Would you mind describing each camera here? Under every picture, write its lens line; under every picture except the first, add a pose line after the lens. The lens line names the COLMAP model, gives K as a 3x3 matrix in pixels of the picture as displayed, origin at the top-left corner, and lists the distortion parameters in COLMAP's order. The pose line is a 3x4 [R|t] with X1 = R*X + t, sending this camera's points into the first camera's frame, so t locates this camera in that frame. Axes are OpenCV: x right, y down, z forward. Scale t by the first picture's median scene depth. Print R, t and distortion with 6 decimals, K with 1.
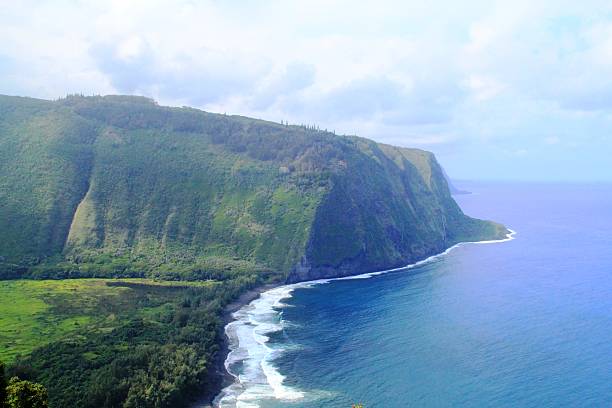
lens RADIAL K [[750.8, 0, 304.0], [0, 750.8, 209.5], [0, 0, 1]] dist [-0.020266, 0.400170]
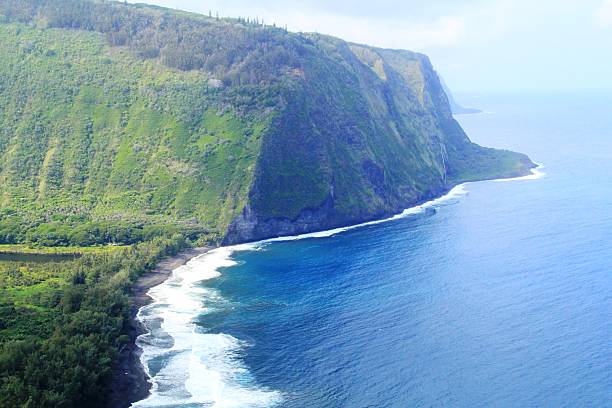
lens RADIAL K [[915.9, 0, 306.0], [0, 915.9, 206.8], [0, 0, 1]] dist [0.084678, 0.506175]
pose [[0.998037, -0.024607, 0.057583, 0.005668], [0.020374, 0.997126, 0.072973, 0.000890], [-0.059214, -0.071657, 0.995670, 0.138286]]
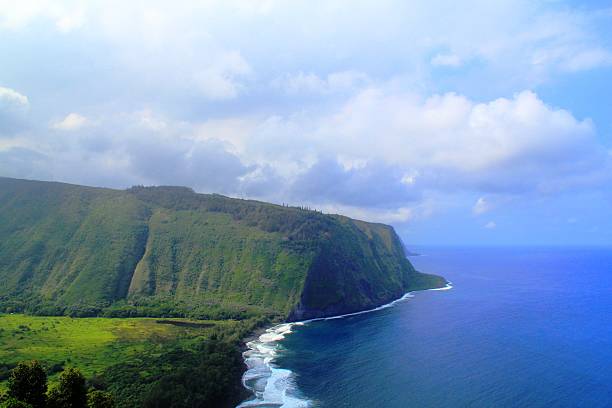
lens RADIAL K [[750.8, 0, 304.0], [0, 750.8, 209.5], [0, 0, 1]] dist [-0.020266, 0.400170]
pose [[0.999982, -0.003170, 0.005101, 0.001109], [0.003734, 0.993395, -0.114684, 0.052432], [-0.004704, 0.114701, 0.993389, -0.381630]]
